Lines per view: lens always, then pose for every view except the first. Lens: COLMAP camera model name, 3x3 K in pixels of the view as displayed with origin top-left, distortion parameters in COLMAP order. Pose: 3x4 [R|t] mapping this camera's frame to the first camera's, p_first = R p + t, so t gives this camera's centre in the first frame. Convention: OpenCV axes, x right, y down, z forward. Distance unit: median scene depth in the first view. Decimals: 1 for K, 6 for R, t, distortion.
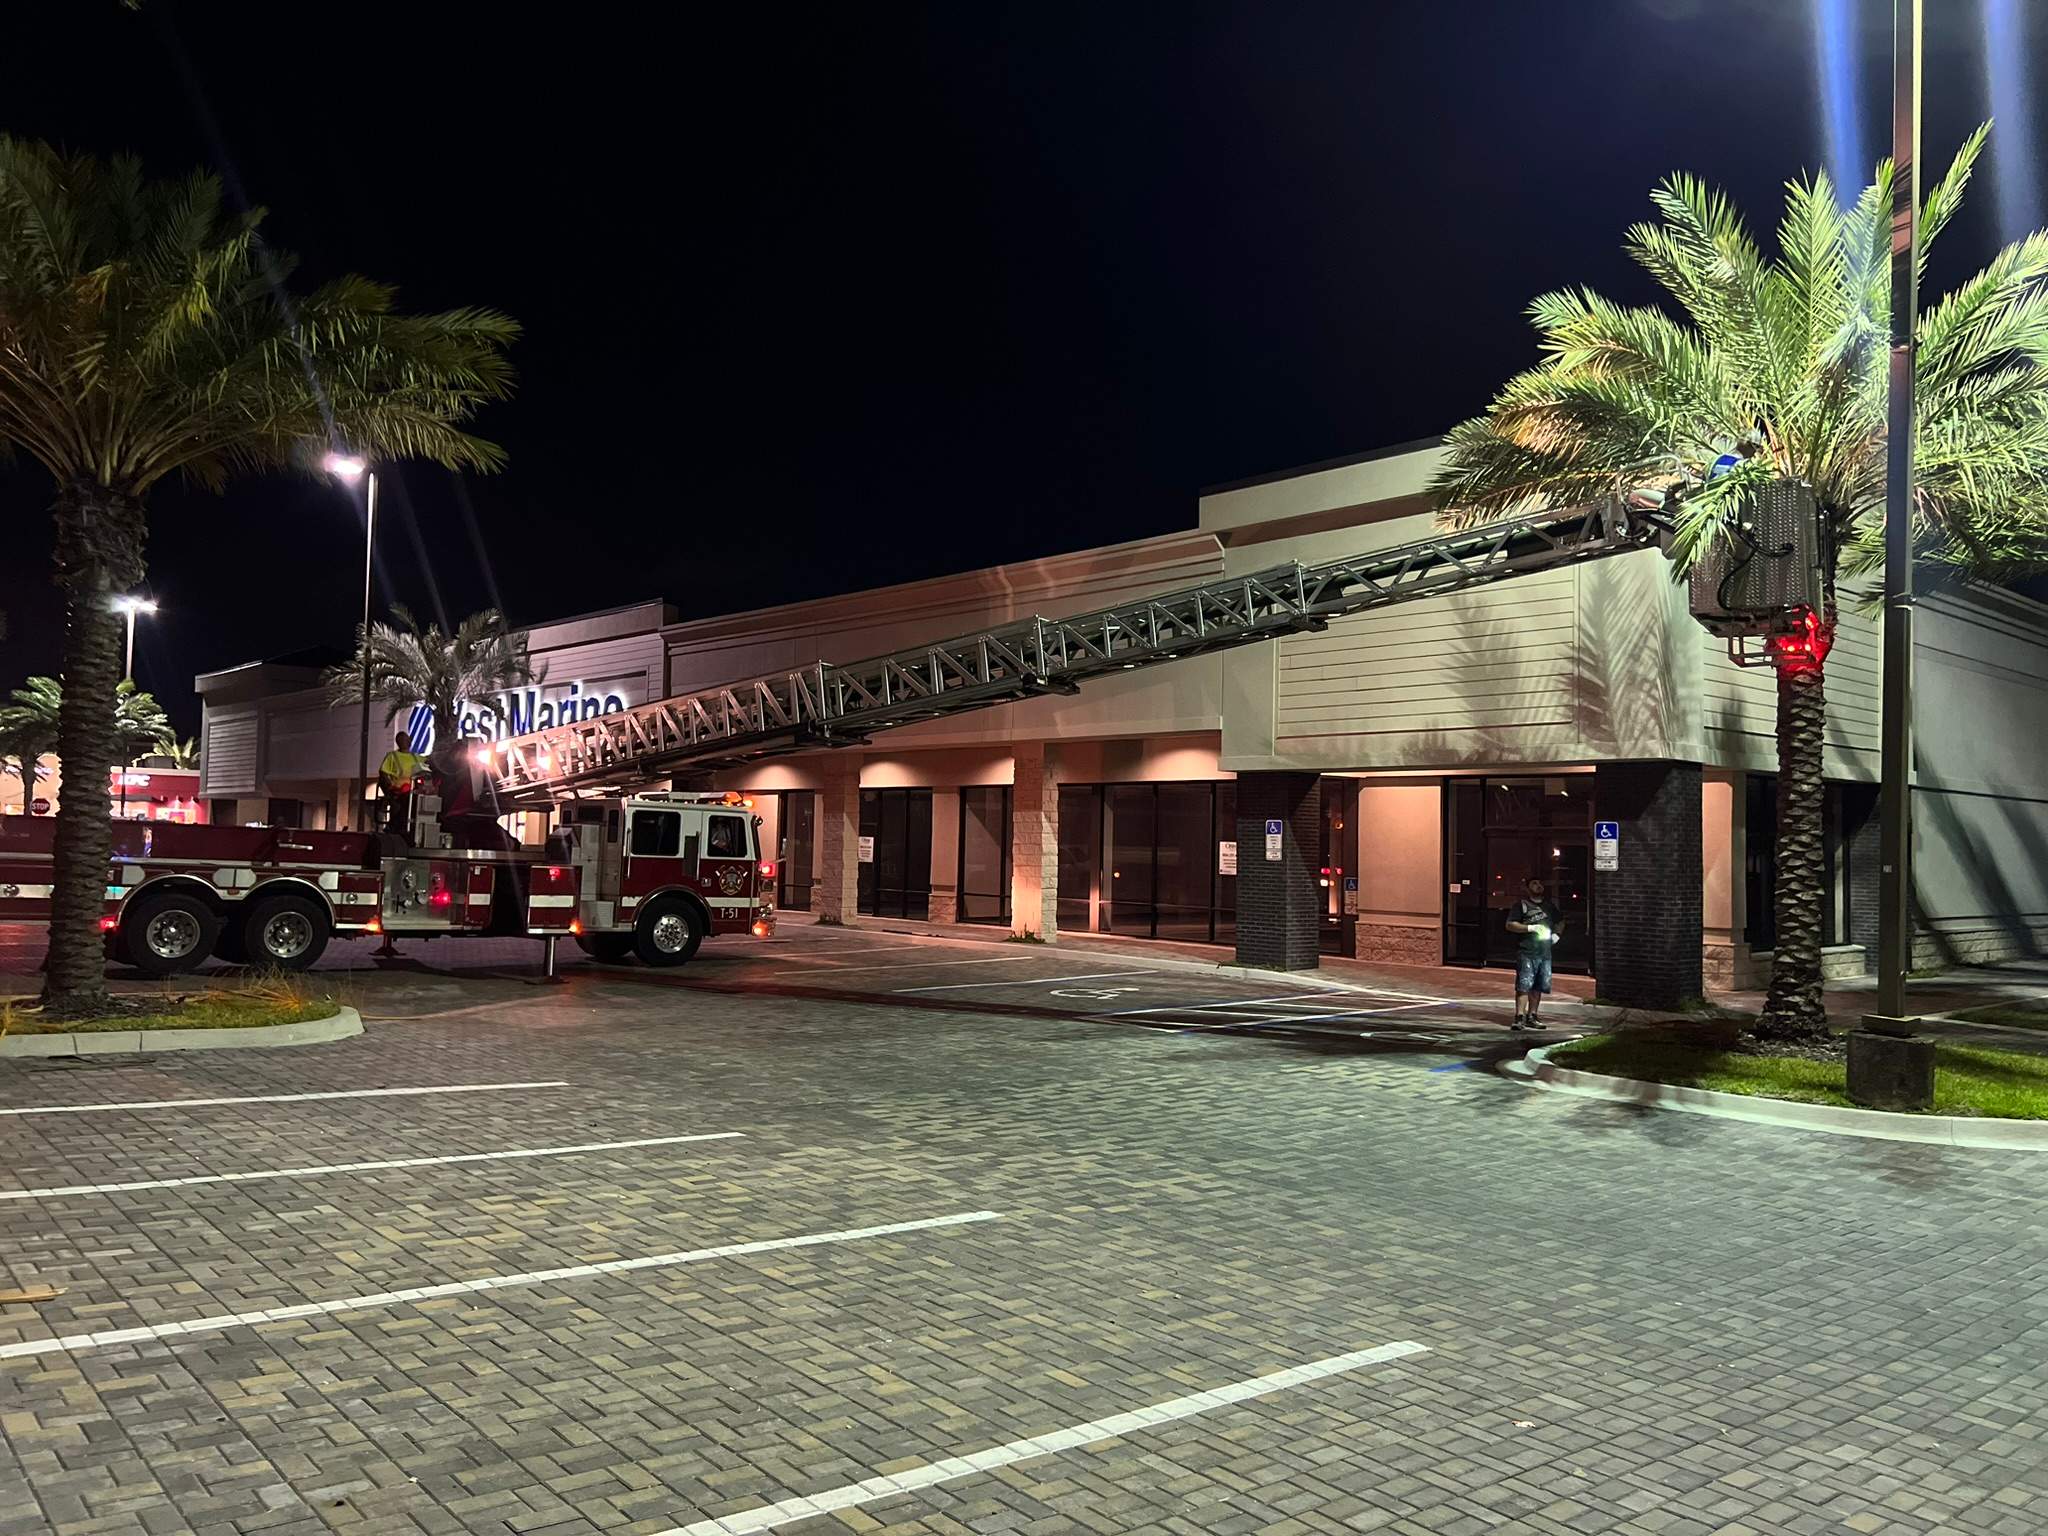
lens RADIAL K [[1511.7, 0, 1024.0], [0, 1511.7, 768.0], [0, 0, 1]] dist [0.077948, -0.073956]
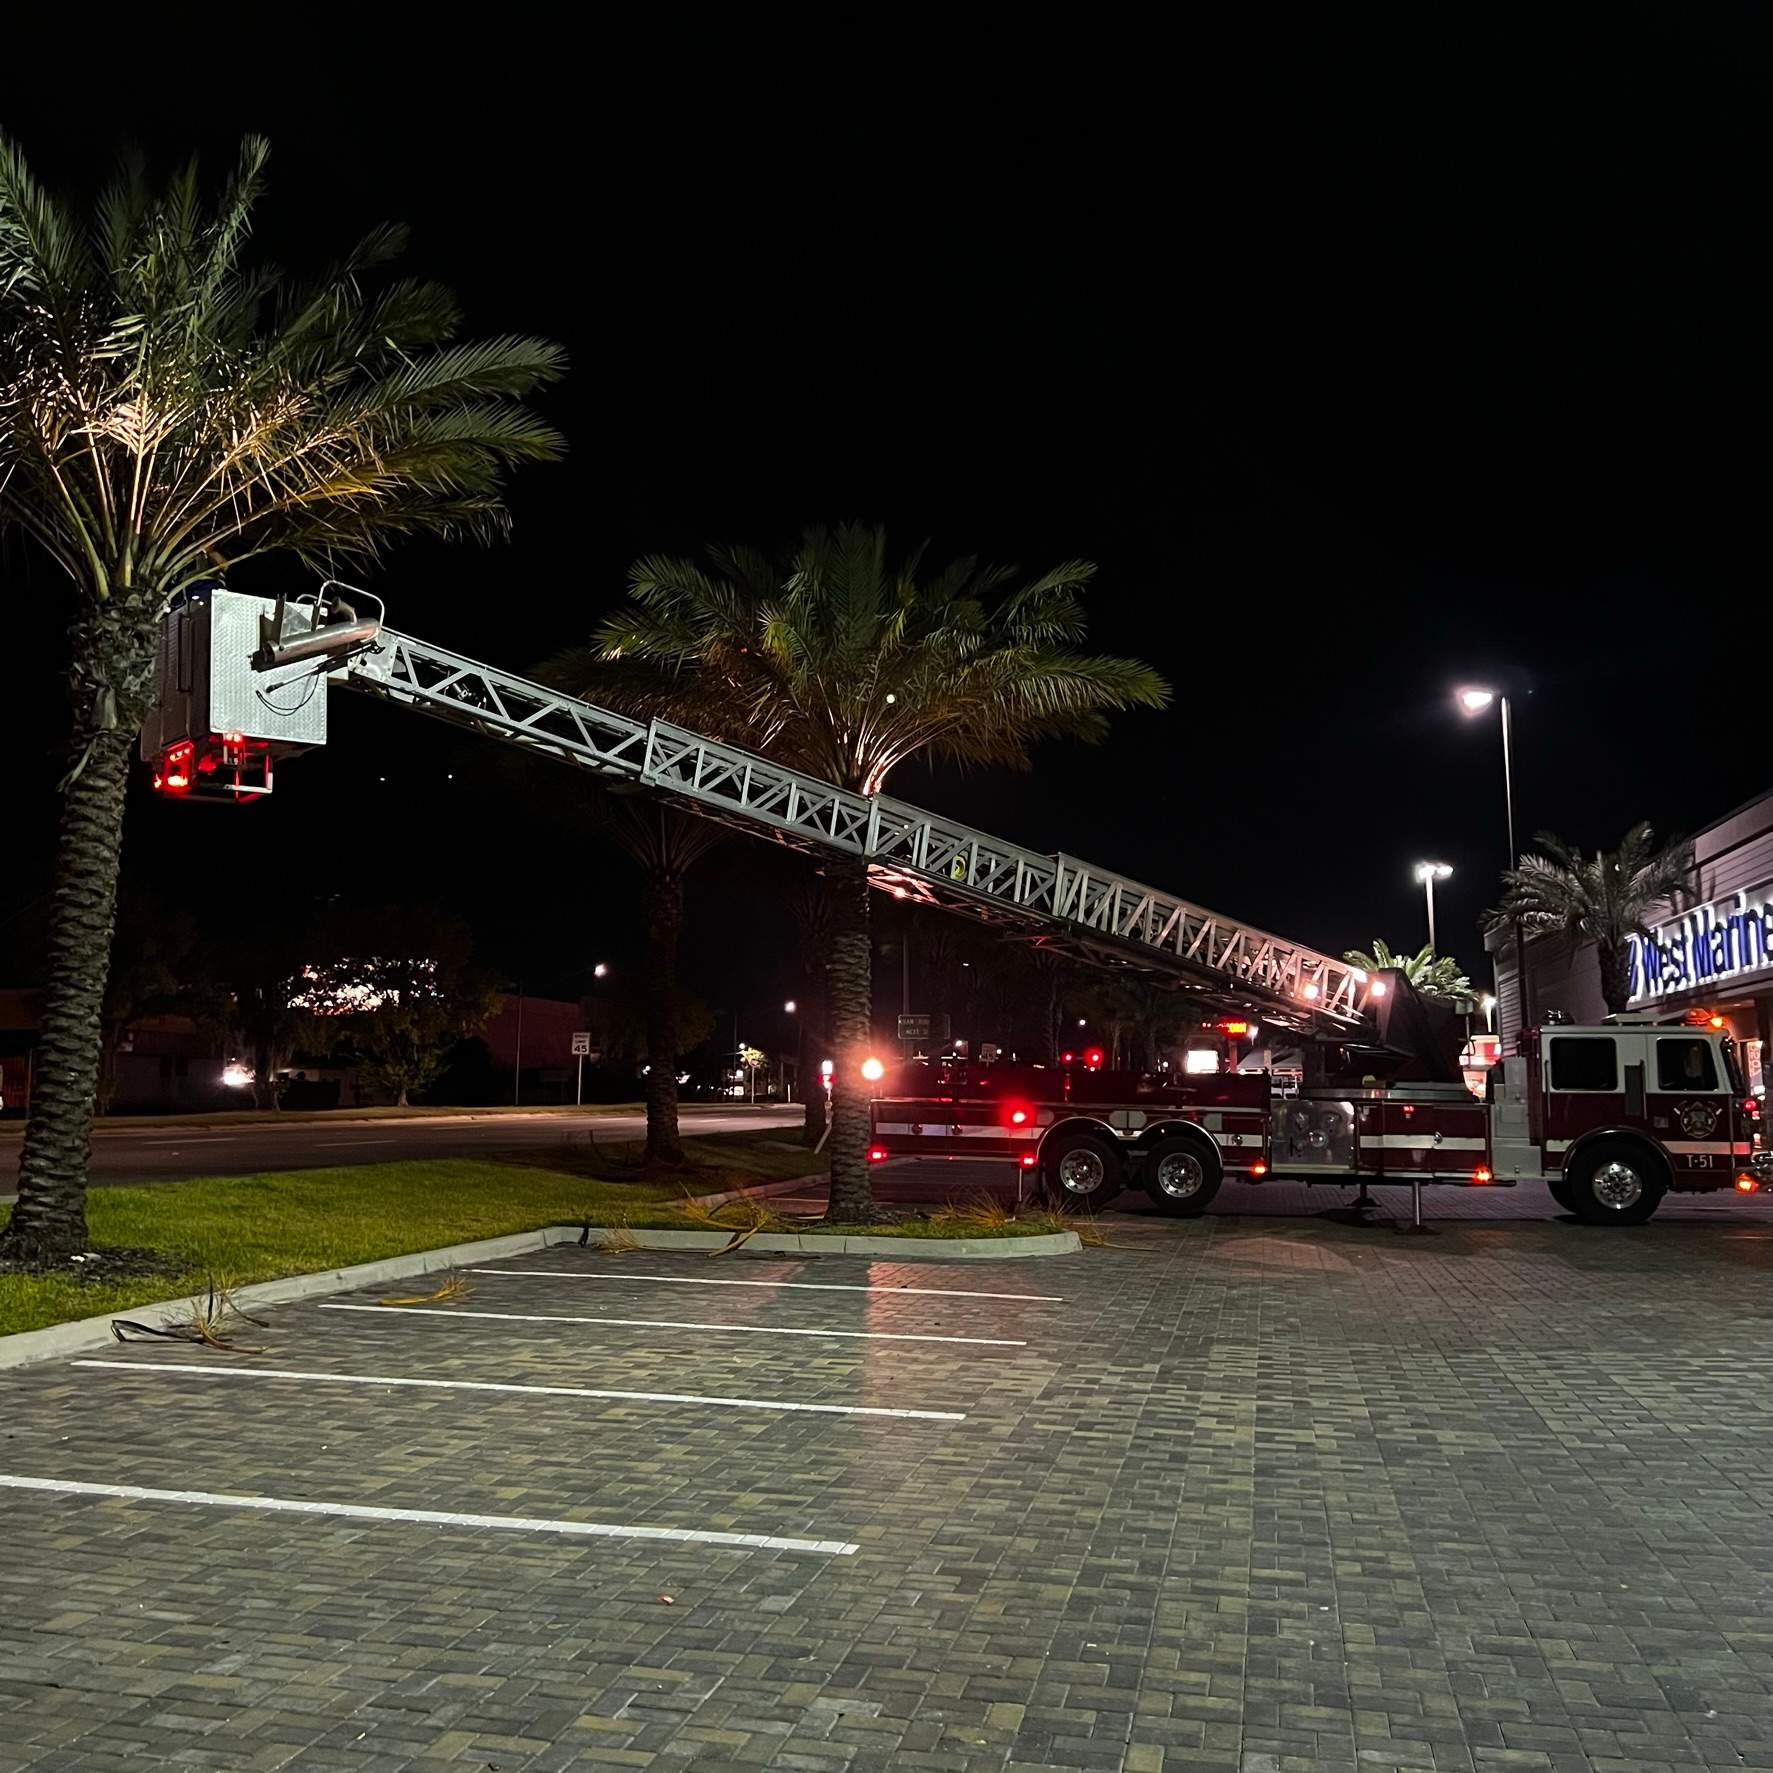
lens RADIAL K [[1735.3, 0, 886.5], [0, 1735.3, 886.5], [0, 0, 1]] dist [0.039280, -0.022273]
pose [[0.603684, -0.127973, -0.786886, 0.354314], [0.062700, 0.991596, -0.113163, 0.037039], [0.794754, 0.018977, 0.606634, 0.129740]]
